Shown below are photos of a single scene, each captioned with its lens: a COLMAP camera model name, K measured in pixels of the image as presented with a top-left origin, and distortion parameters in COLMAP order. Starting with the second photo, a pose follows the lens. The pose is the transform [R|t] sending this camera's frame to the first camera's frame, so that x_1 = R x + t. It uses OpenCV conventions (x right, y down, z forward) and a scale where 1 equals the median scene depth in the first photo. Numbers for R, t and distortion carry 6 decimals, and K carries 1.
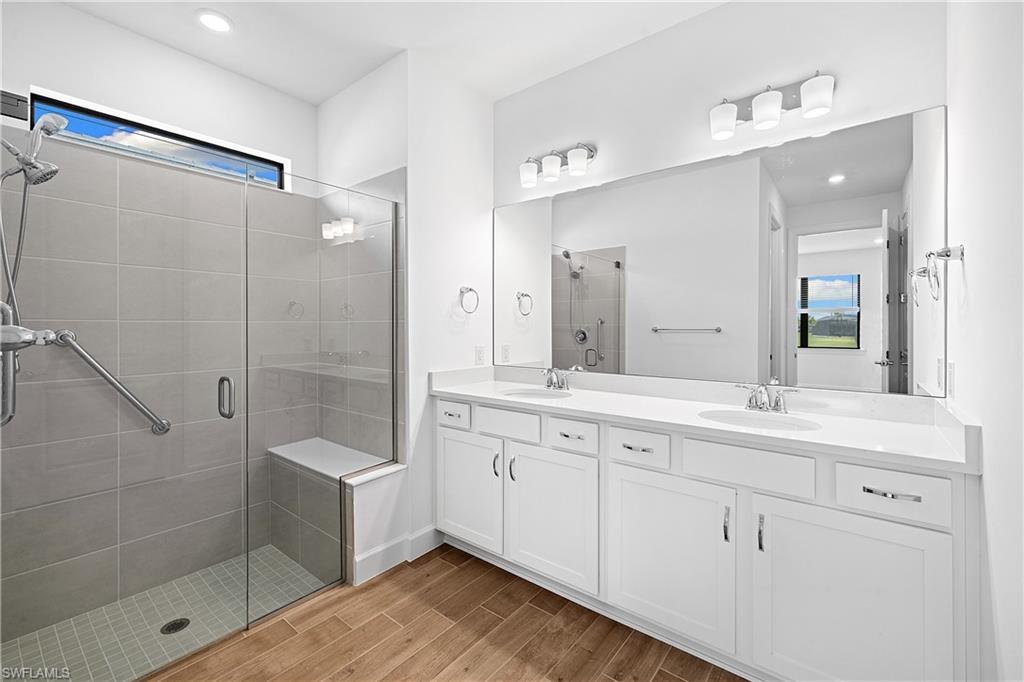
lens RADIAL K [[438.8, 0, 511.7], [0, 438.8, 334.8], [0, 0, 1]] dist [0.004651, 0.000552]
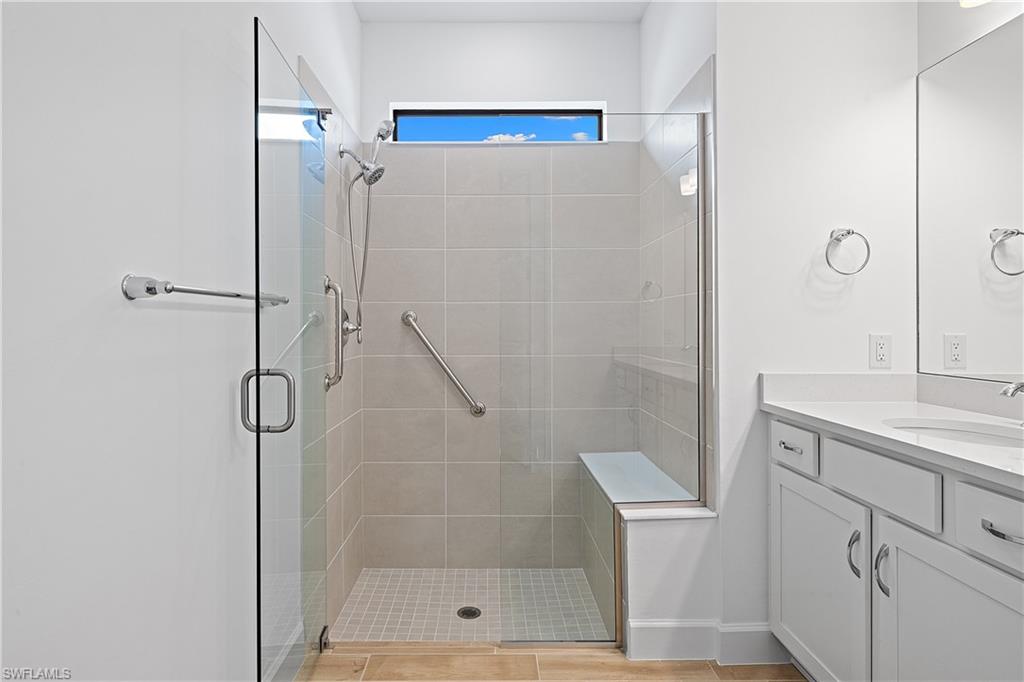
lens RADIAL K [[566.8, 0, 512.8], [0, 566.8, 334.6], [0, 0, 1]] dist [0.007055, 0.000127]
pose [[0.622788, 0.008030, -0.782349, 0.229415], [-0.014397, 0.999896, -0.001198, 0.038137], [0.782258, 0.012010, 0.622839, 0.240850]]
